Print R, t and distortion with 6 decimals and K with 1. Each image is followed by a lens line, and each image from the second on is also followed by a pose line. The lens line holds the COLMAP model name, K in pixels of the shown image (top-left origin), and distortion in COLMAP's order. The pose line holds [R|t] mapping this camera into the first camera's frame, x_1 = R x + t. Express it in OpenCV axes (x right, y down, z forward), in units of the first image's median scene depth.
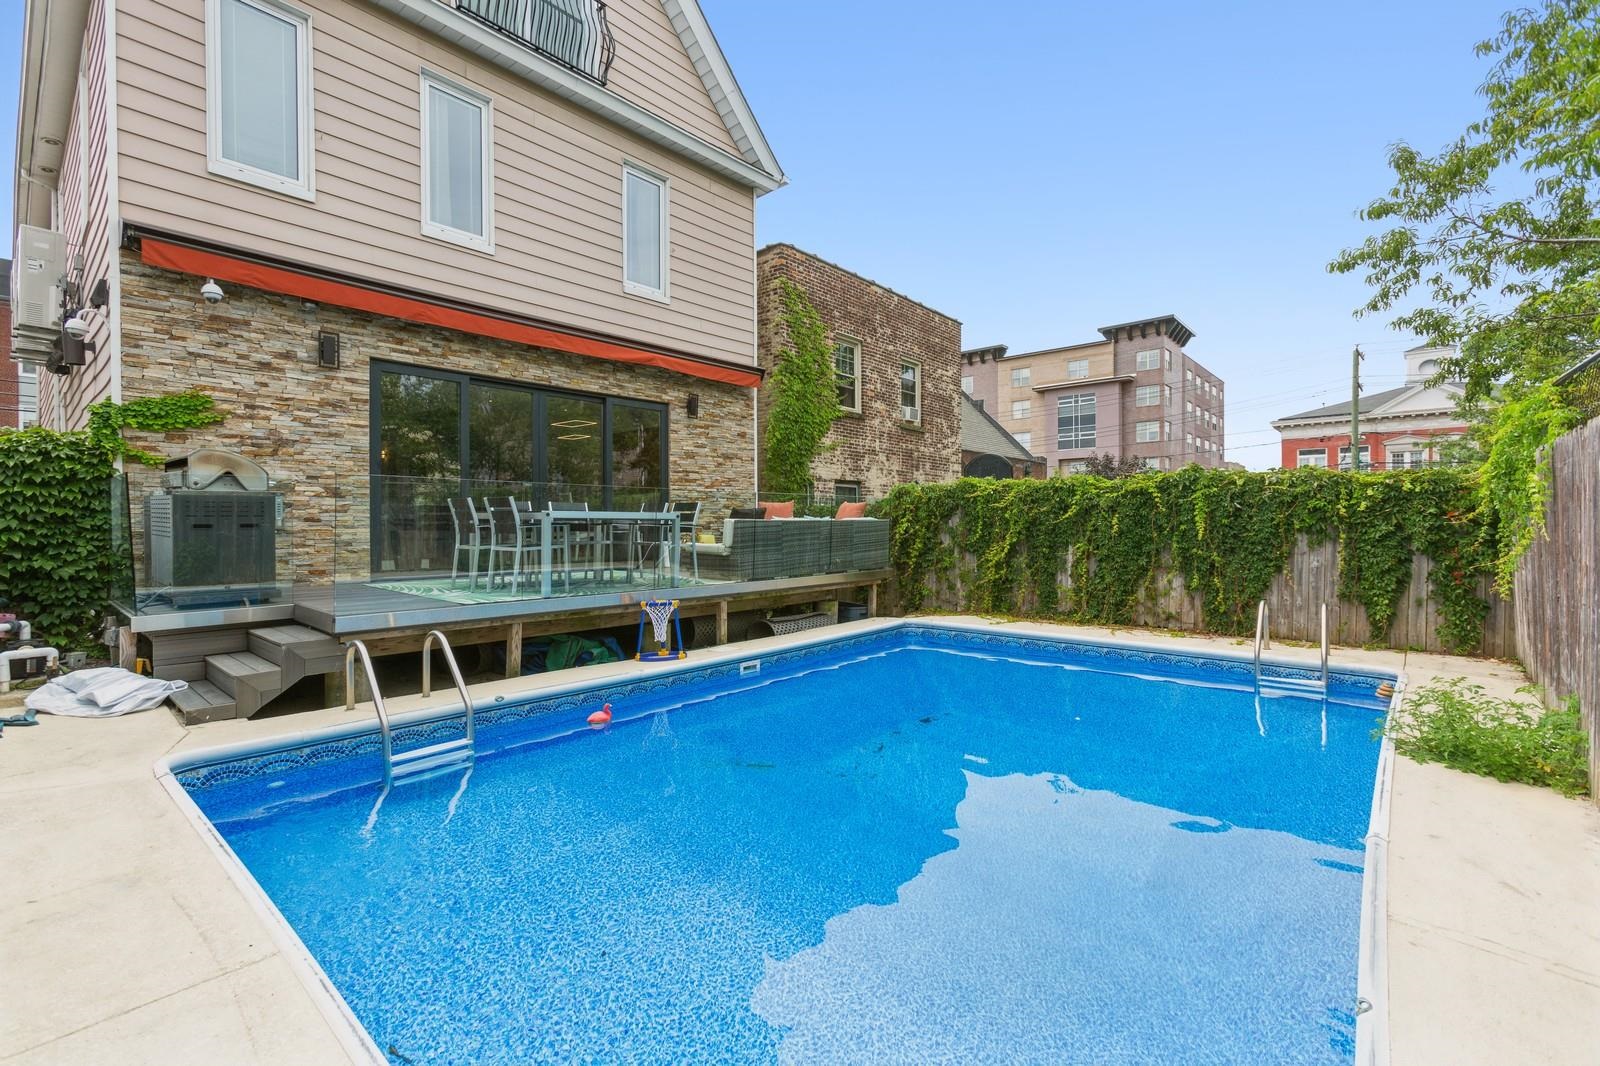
lens RADIAL K [[708.0, 0, 805.6], [0, 708.0, 516.8], [0, 0, 1]] dist [0.013908, 0.006279]
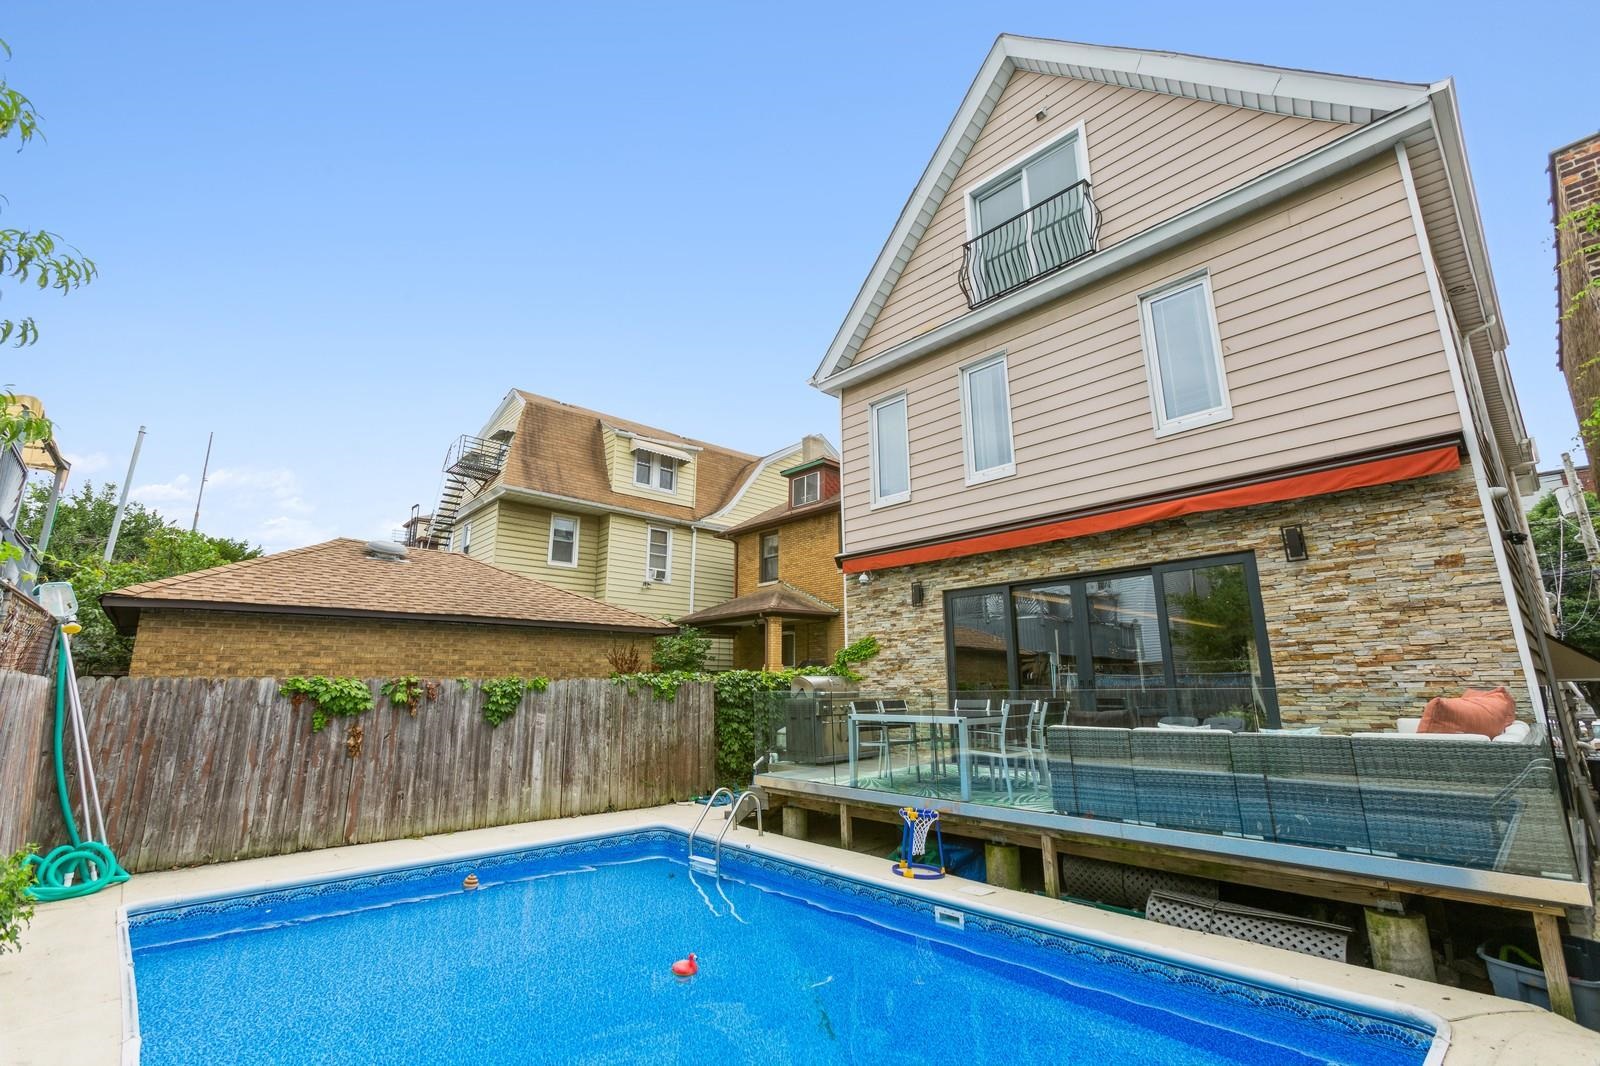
lens RADIAL K [[697.3, 0, 805.3], [0, 697.3, 531.3], [0, 0, 1]] dist [0.019866, 0.001439]
pose [[-0.081296, -0.230807, -0.969597, 0.713503], [0.011380, 0.972539, -0.232462, -0.025193], [0.996625, -0.029932, -0.076437, 0.811459]]
